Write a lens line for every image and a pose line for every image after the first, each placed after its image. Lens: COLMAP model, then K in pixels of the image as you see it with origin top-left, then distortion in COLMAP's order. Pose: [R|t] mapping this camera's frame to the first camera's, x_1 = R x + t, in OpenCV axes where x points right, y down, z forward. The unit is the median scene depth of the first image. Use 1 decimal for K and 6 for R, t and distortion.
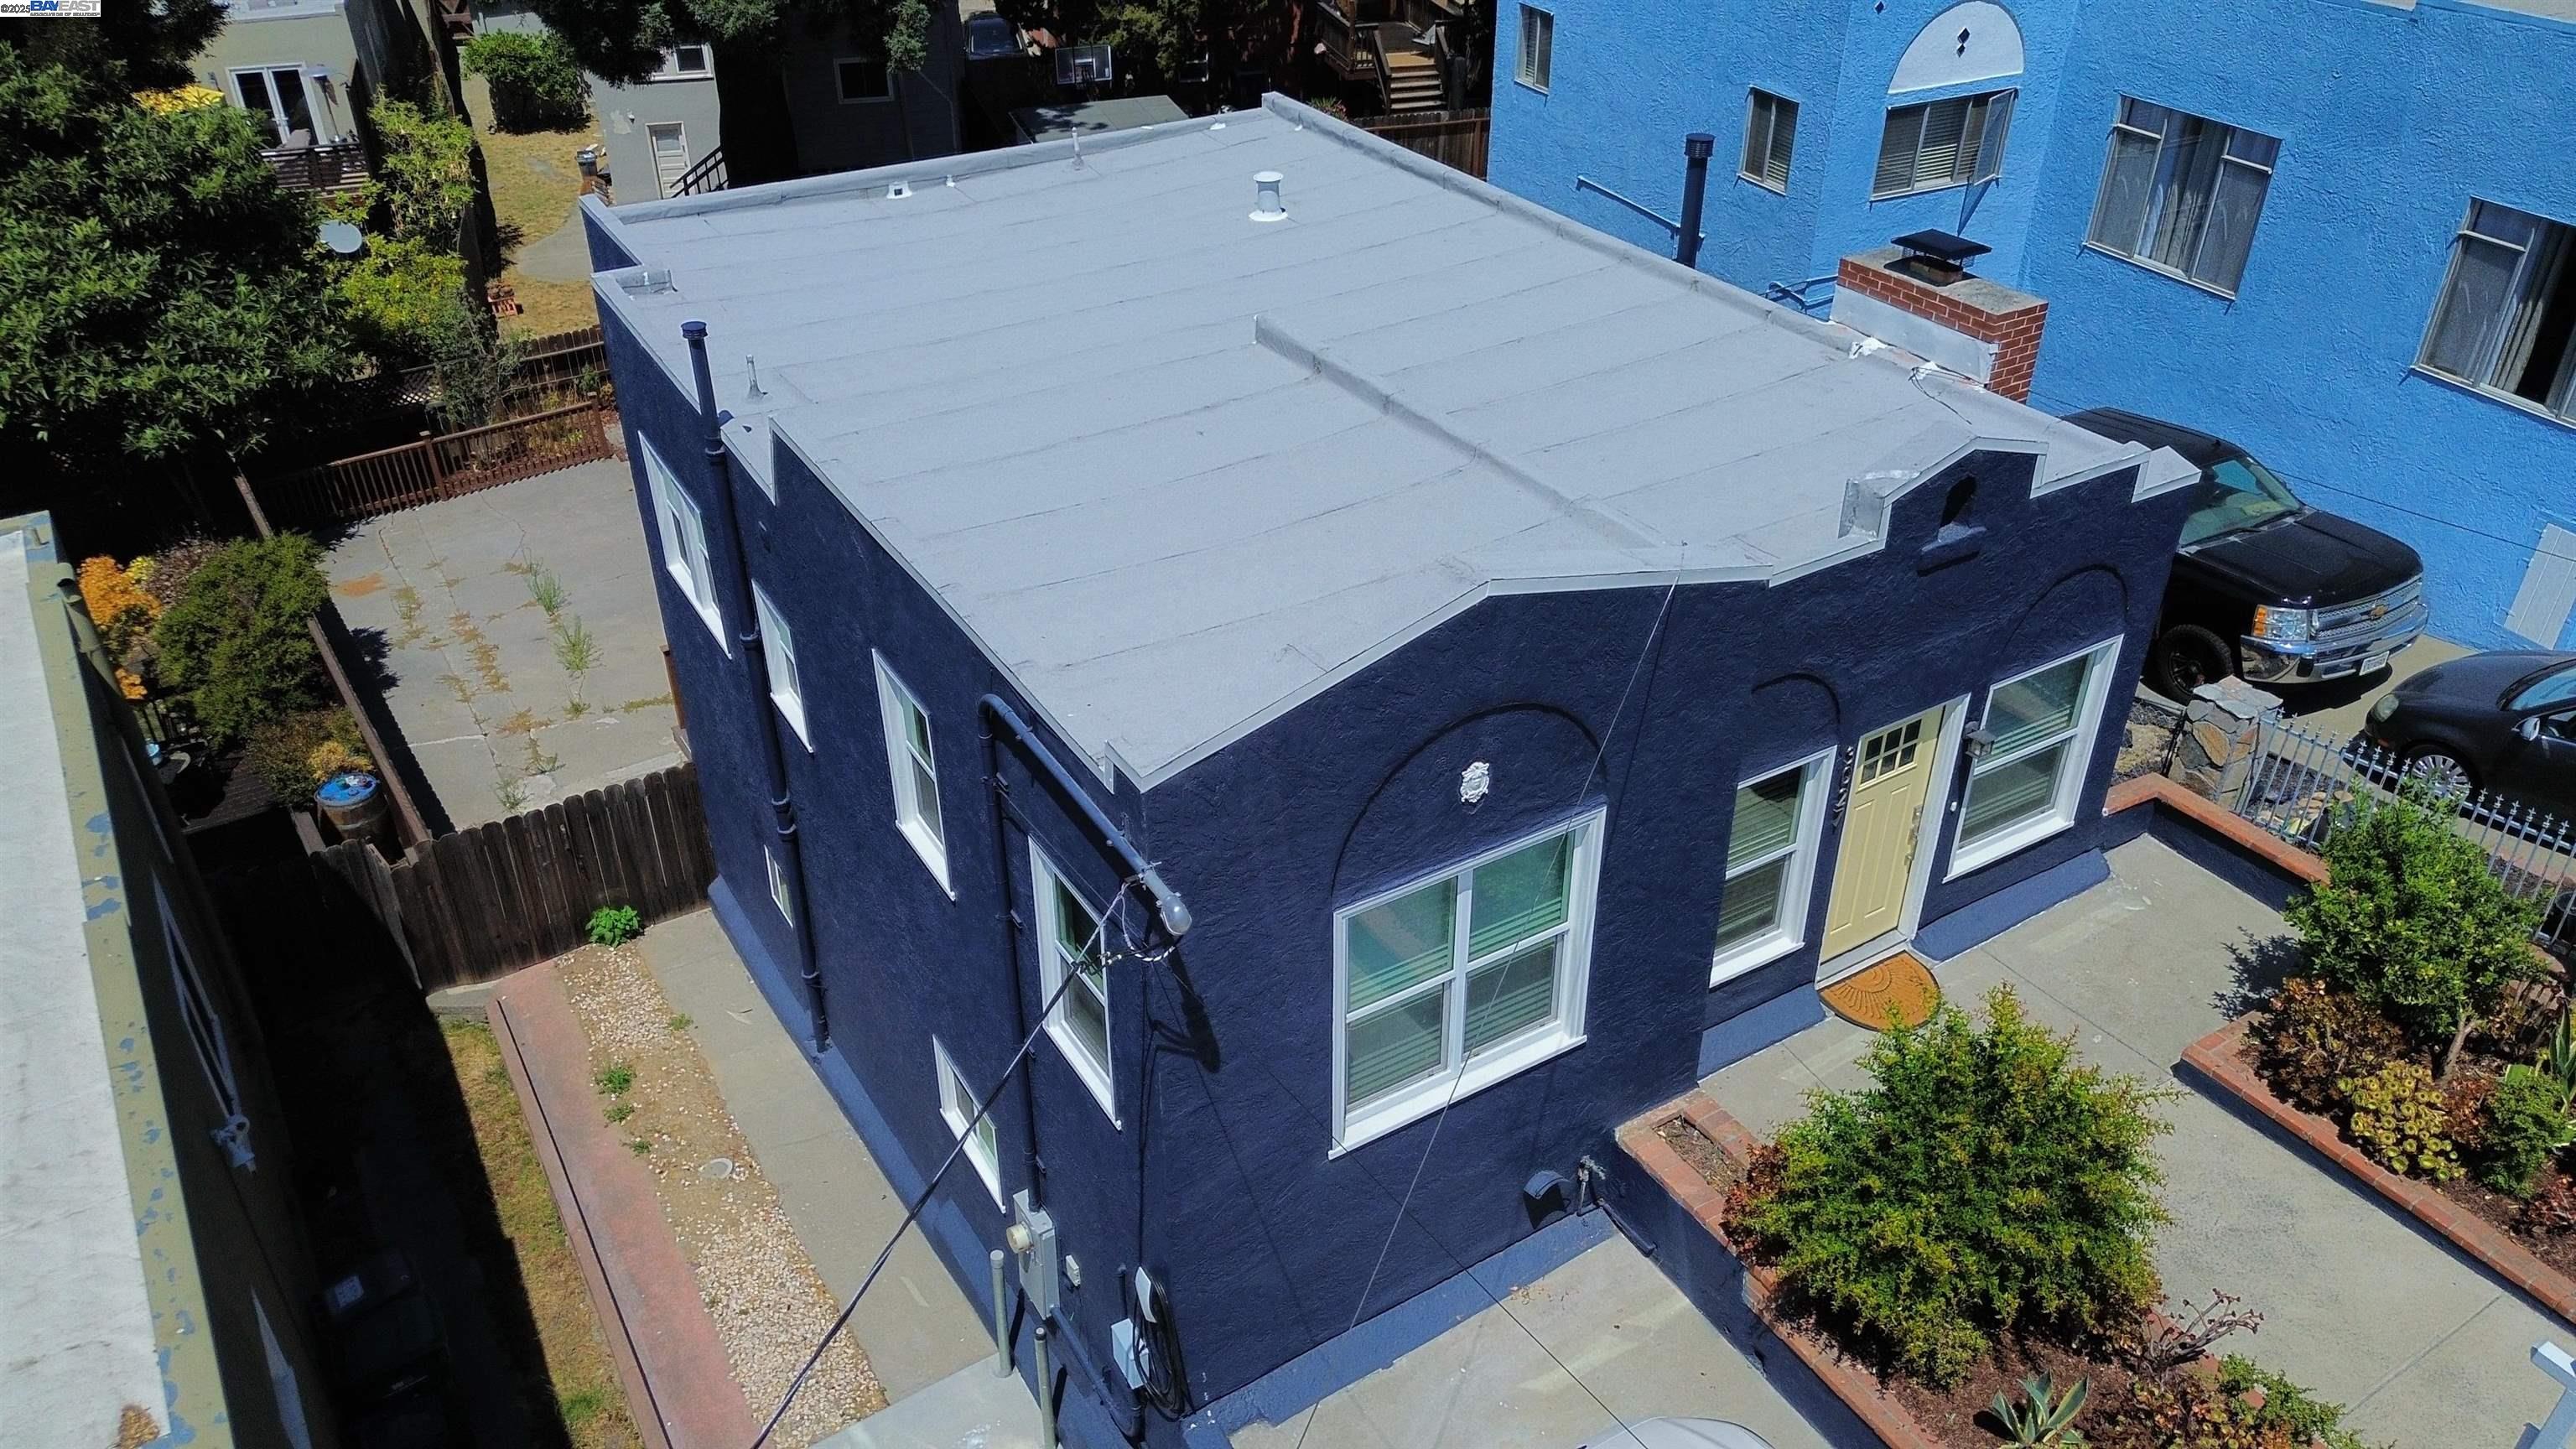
lens RADIAL K [[1851.7, 0, 1302.3], [0, 1851.7, 727.9], [0, 0, 1]] dist [0.047811, -0.026481]
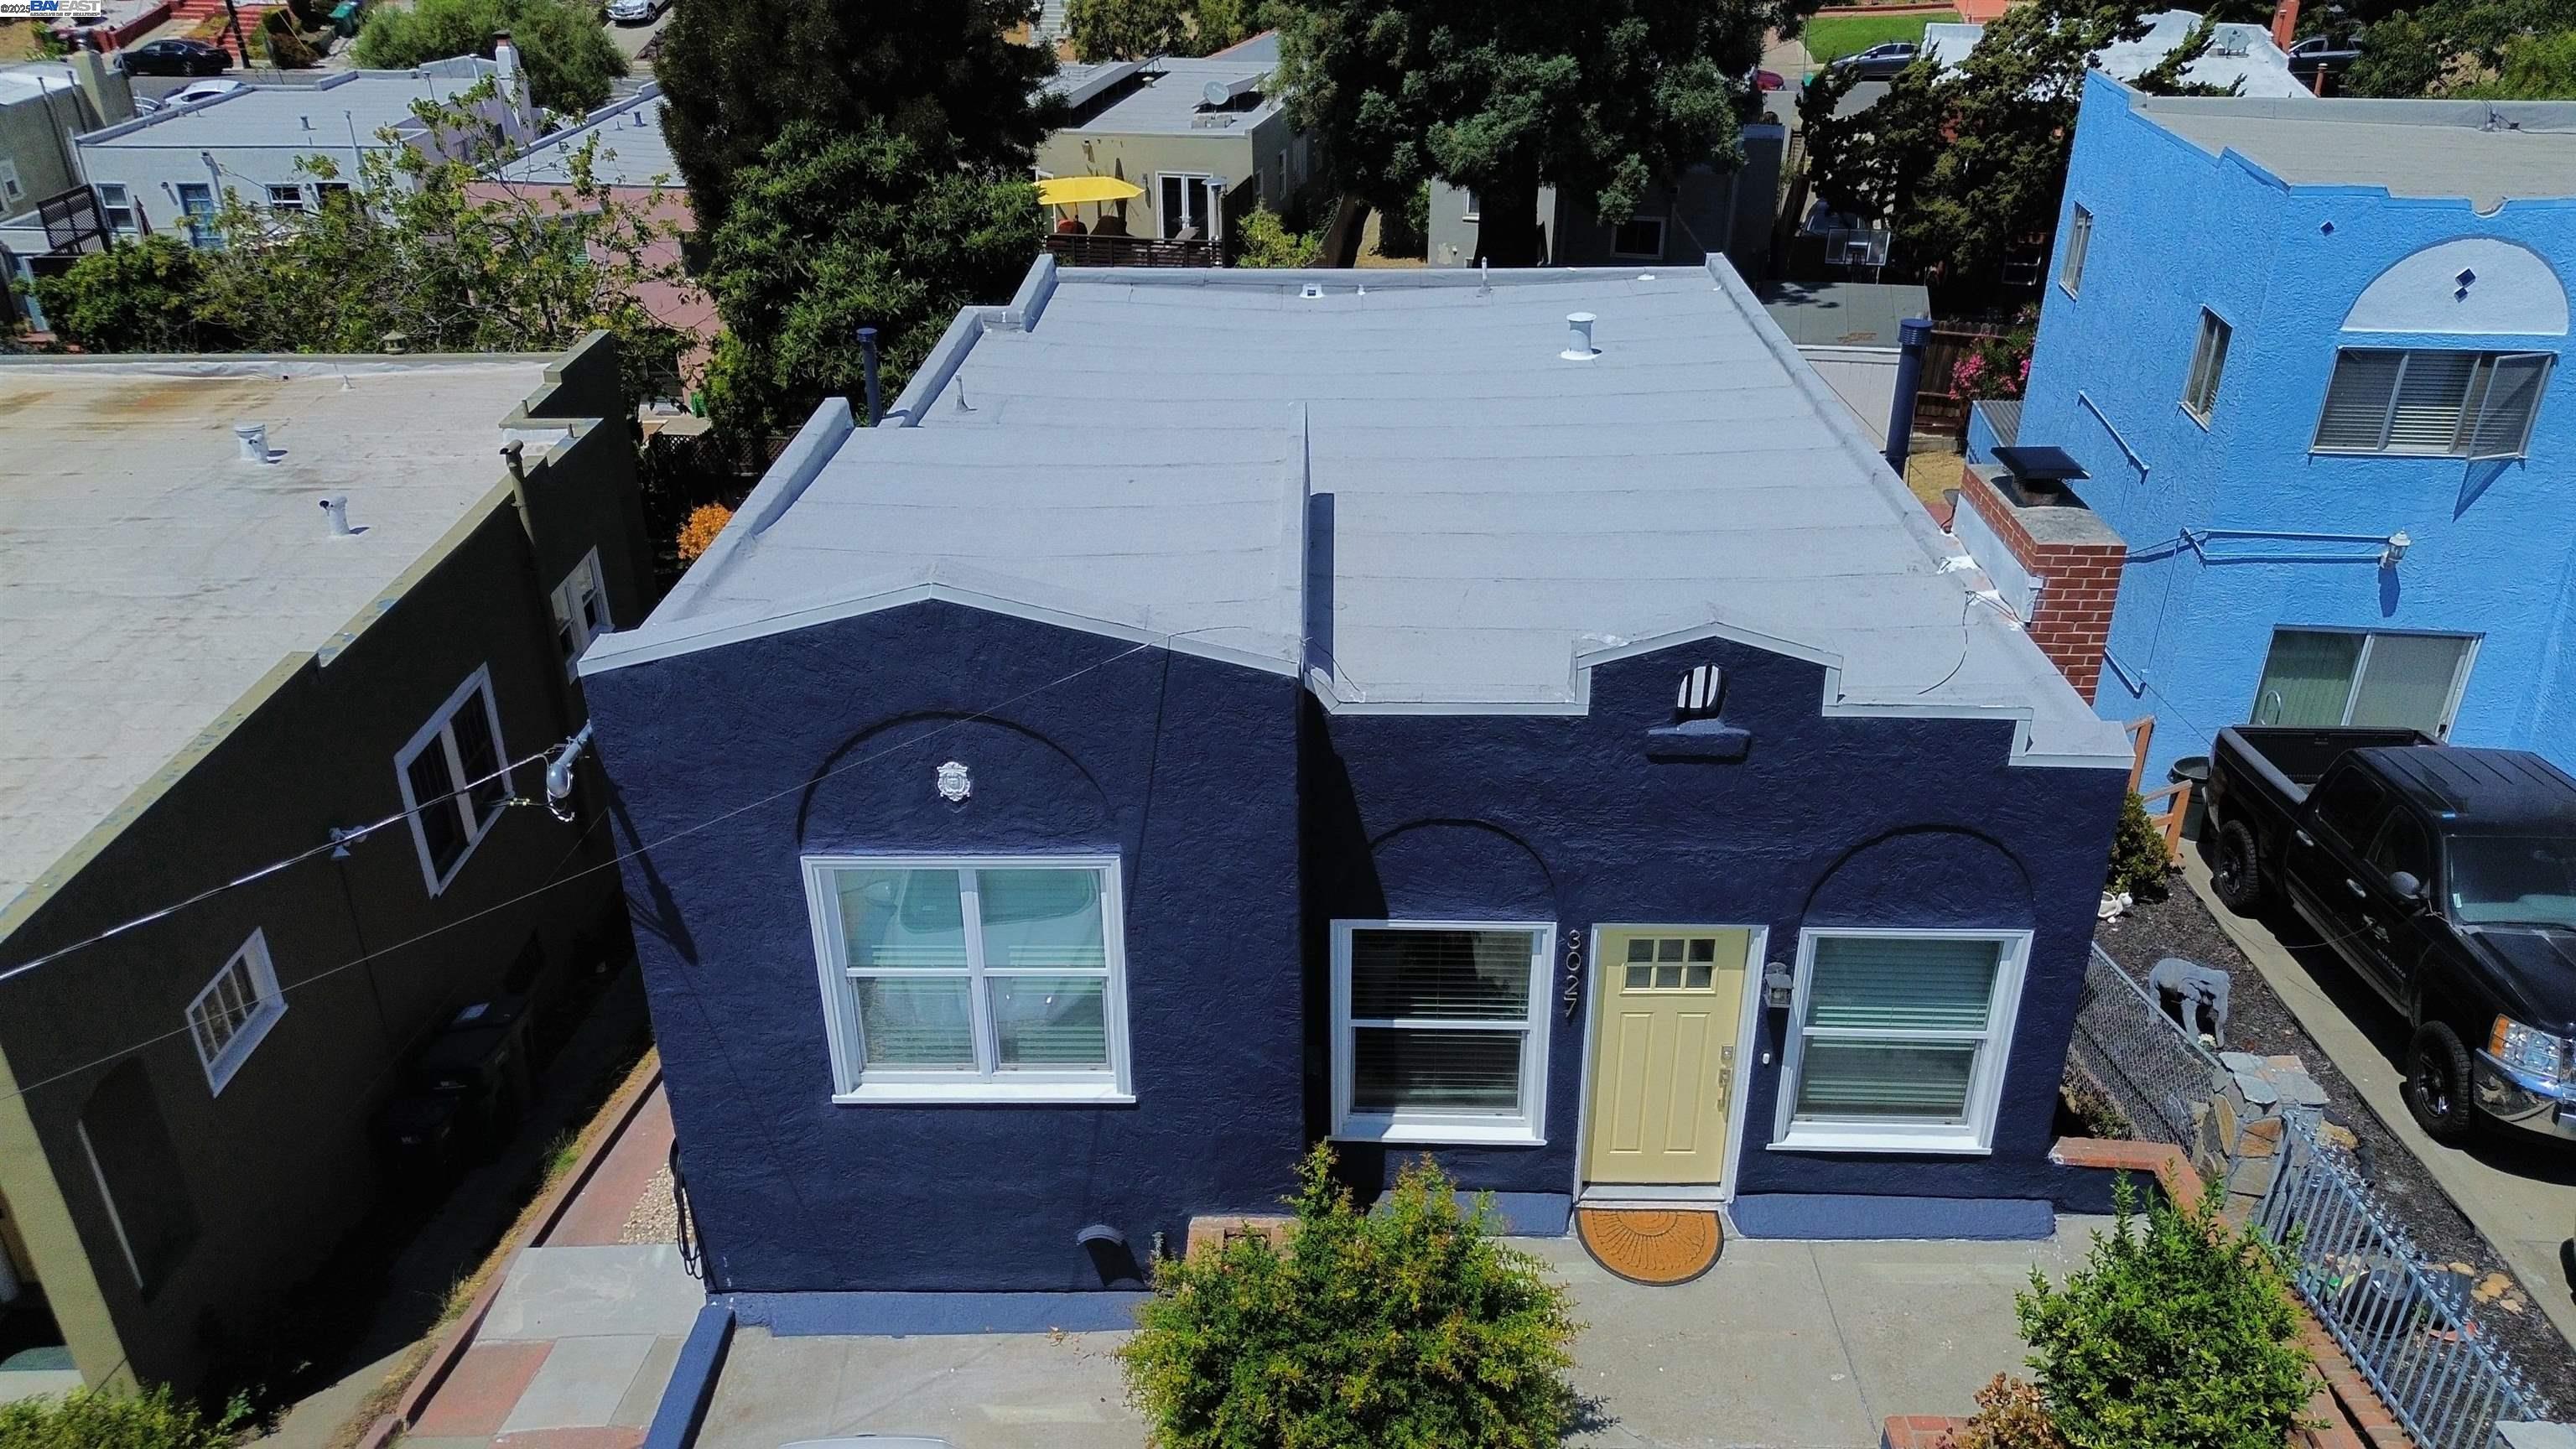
lens RADIAL K [[1851.7, 0, 1285.1], [0, 1851.7, 732.8], [0, 0, 1]] dist [0.047811, -0.026481]
pose [[0.839041, 0.246414, -0.485067, 0.388840], [-0.288676, 0.957339, -0.013008, -0.019789], [0.461168, 0.150941, 0.874380, 0.074625]]
